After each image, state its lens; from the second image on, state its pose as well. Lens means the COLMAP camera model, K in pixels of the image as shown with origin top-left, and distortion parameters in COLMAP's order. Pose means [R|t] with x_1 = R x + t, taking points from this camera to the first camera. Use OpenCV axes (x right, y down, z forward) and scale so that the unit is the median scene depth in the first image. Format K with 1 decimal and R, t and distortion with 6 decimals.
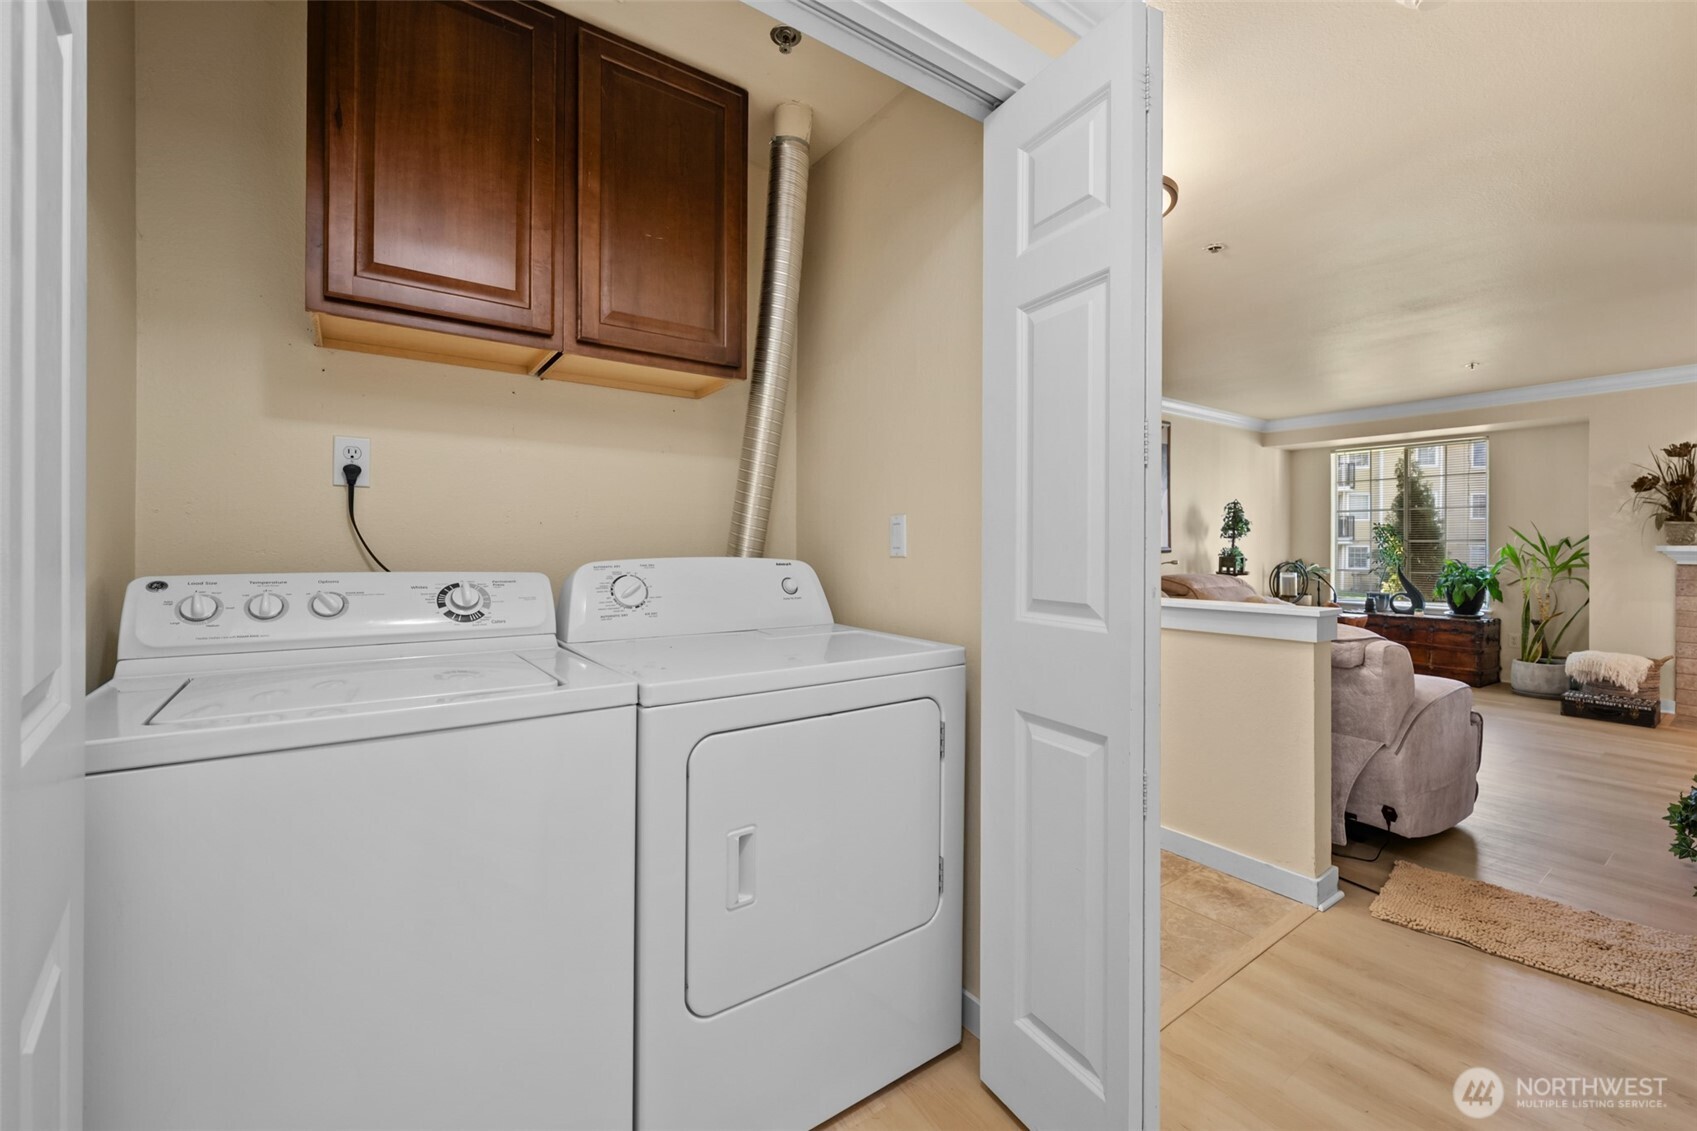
lens RADIAL K [[699.5, 0, 848.4], [0, 699.5, 550.1], [0, 0, 1]] dist [0.003879, -0.000780]
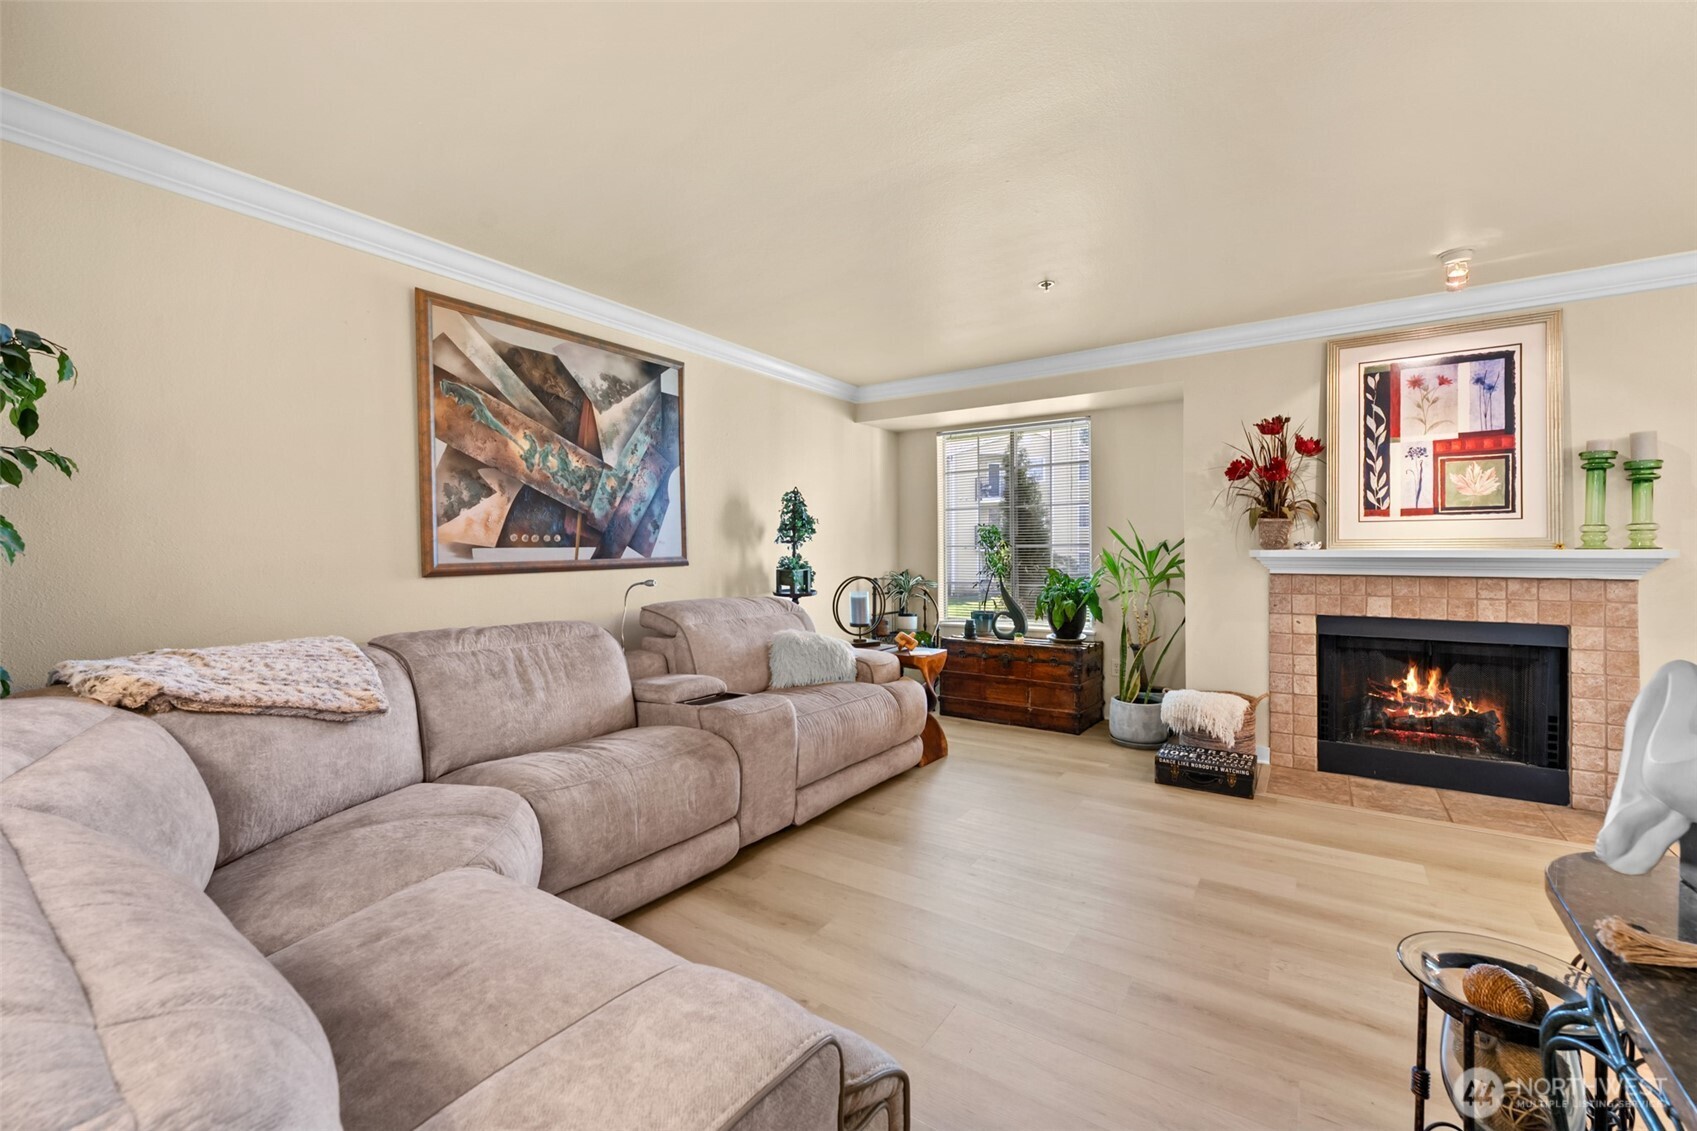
lens RADIAL K [[699.5, 0, 843.0], [0, 699.5, 556.4], [0, 0, 1]] dist [0.003879, -0.000780]
pose [[0.940713, -0.010024, 0.339054, 0.389619], [0.010459, 0.999945, 0.000544, -0.003839], [-0.339041, 0.003034, 0.940767, 0.355321]]
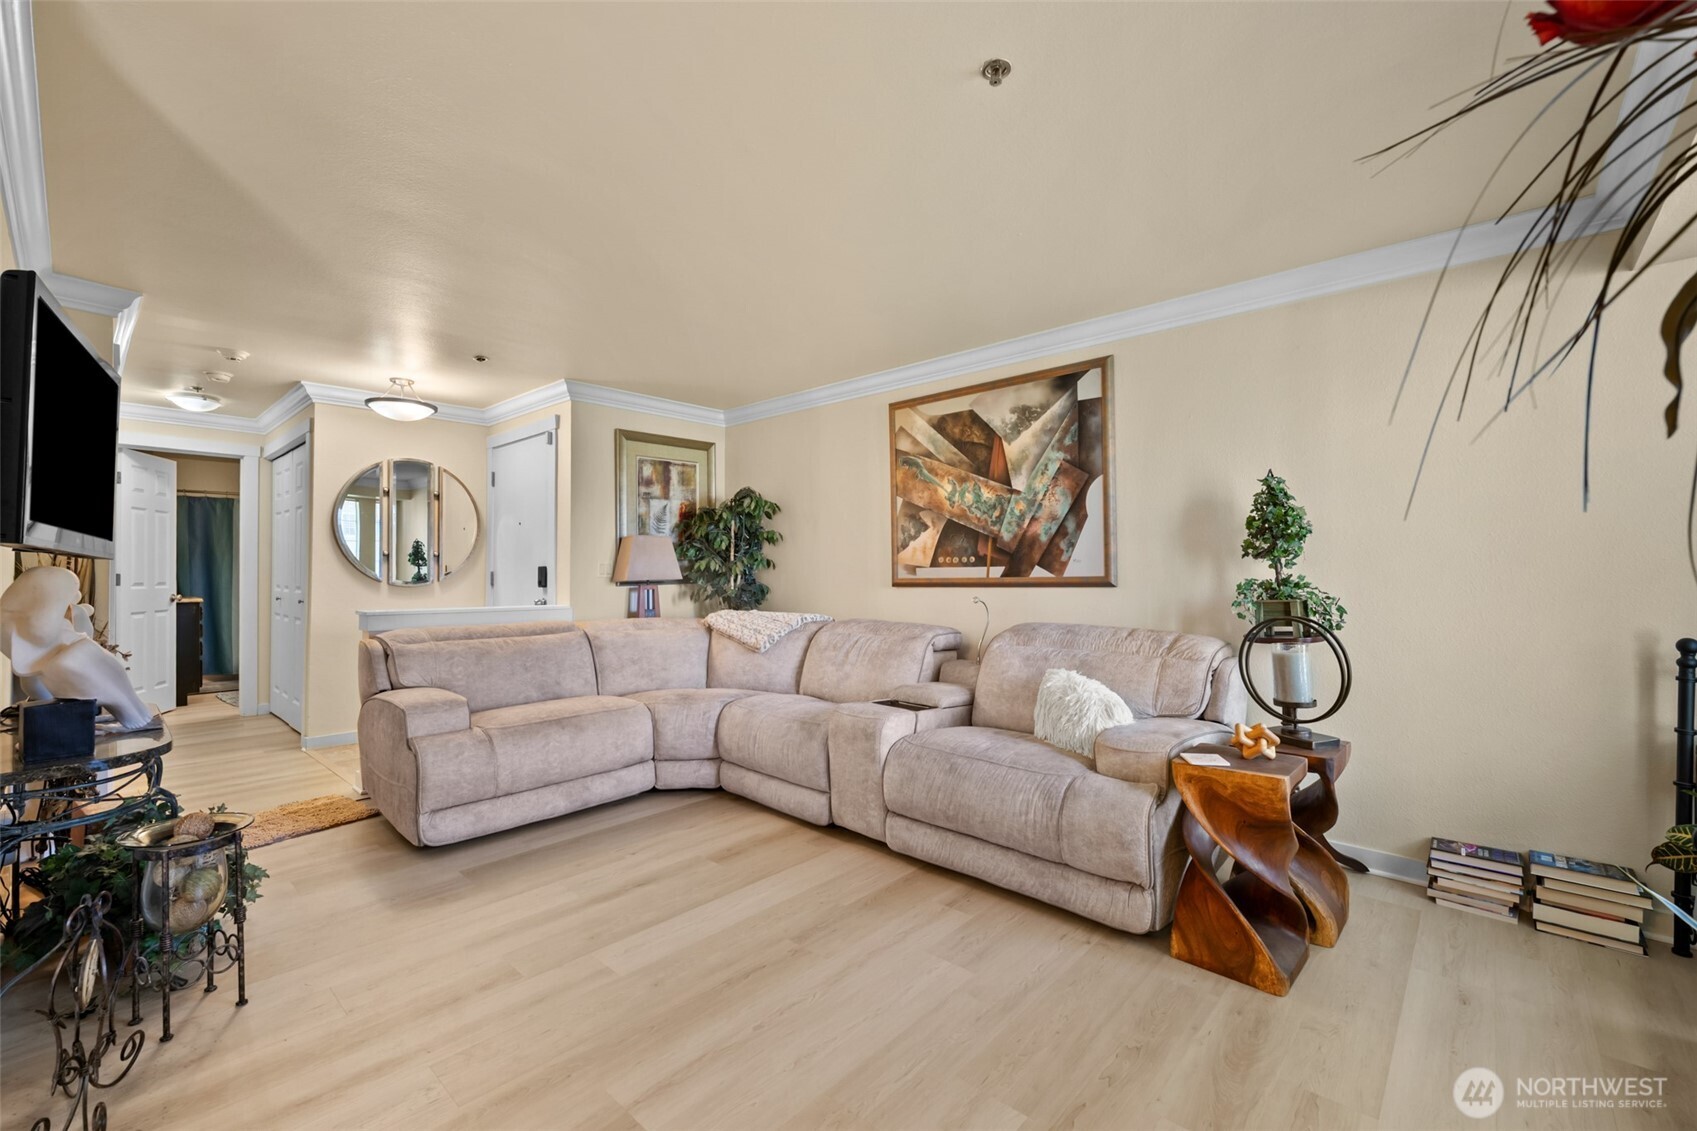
lens RADIAL K [[699.5, 0, 860.0], [0, 699.5, 566.6], [0, 0, 1]] dist [0.003879, -0.000780]
pose [[0.220422, -0.009811, -0.975355, 1.004431], [-0.007340, 0.999904, -0.011716, -0.004630], [0.975377, 0.009742, 0.220328, 0.704277]]
